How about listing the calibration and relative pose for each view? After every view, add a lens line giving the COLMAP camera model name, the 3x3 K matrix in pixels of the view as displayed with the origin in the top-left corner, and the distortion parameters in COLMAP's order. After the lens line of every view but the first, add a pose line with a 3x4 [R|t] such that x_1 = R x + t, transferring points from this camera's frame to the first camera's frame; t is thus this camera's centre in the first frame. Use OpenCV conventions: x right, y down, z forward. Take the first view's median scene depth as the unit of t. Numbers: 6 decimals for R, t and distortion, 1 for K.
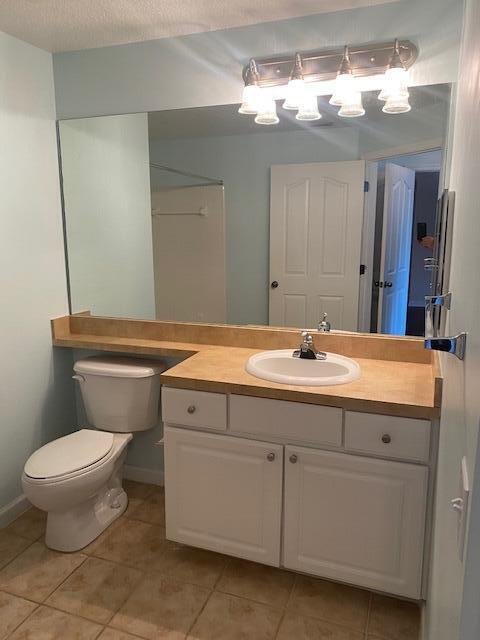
lens RADIAL K [[486.5, 0, 239.7], [0, 486.5, 316.9], [0, 0, 1]] dist [-0.052271, -0.005165]
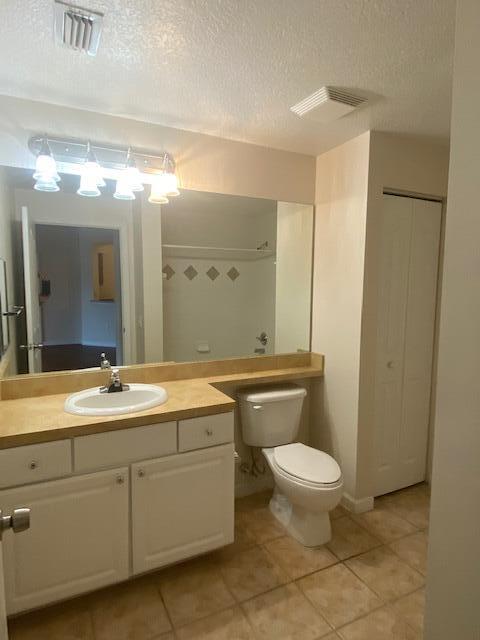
lens RADIAL K [[374.8, 0, 240.4], [0, 374.8, 322.6], [0, 0, 1]] dist [0.002725, 0.000494]
pose [[0.674618, -0.073214, 0.734527, -0.345977], [0.132370, 0.990938, -0.022801, -0.024344], [-0.726201, 0.112611, 0.678197, 0.128656]]
